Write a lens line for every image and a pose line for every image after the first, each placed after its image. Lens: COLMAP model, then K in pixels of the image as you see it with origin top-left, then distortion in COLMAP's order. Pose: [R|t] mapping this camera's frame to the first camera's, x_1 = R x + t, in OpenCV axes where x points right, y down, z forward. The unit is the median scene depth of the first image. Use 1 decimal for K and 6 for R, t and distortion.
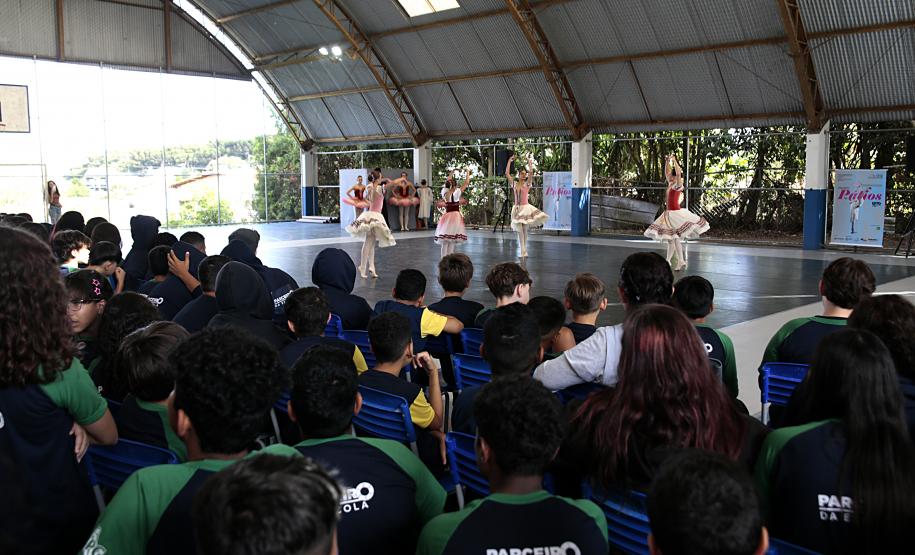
lens RADIAL K [[832.7, 0, 454.1], [0, 832.7, 279.3], [0, 0, 1]] dist [-0.081188, 0.100692]
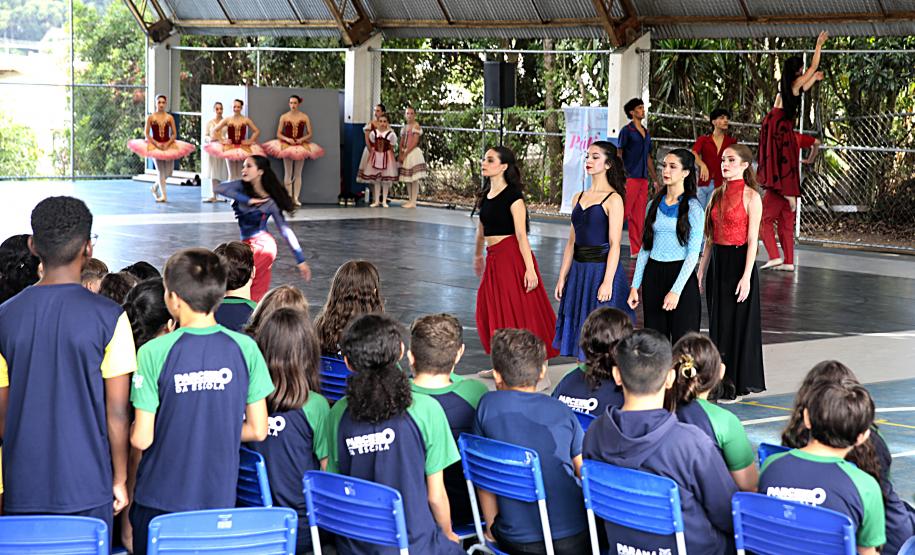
lens RADIAL K [[1967.6, 0, 481.1], [0, 1967.6, 245.5], [0, 0, 1]] dist [0.303359, 0.241500]
pose [[0.996142, 0.039869, -0.078174, 0.147333], [-0.042943, 0.998353, -0.038047, 0.010165], [0.076529, 0.041258, 0.996213, -0.245385]]
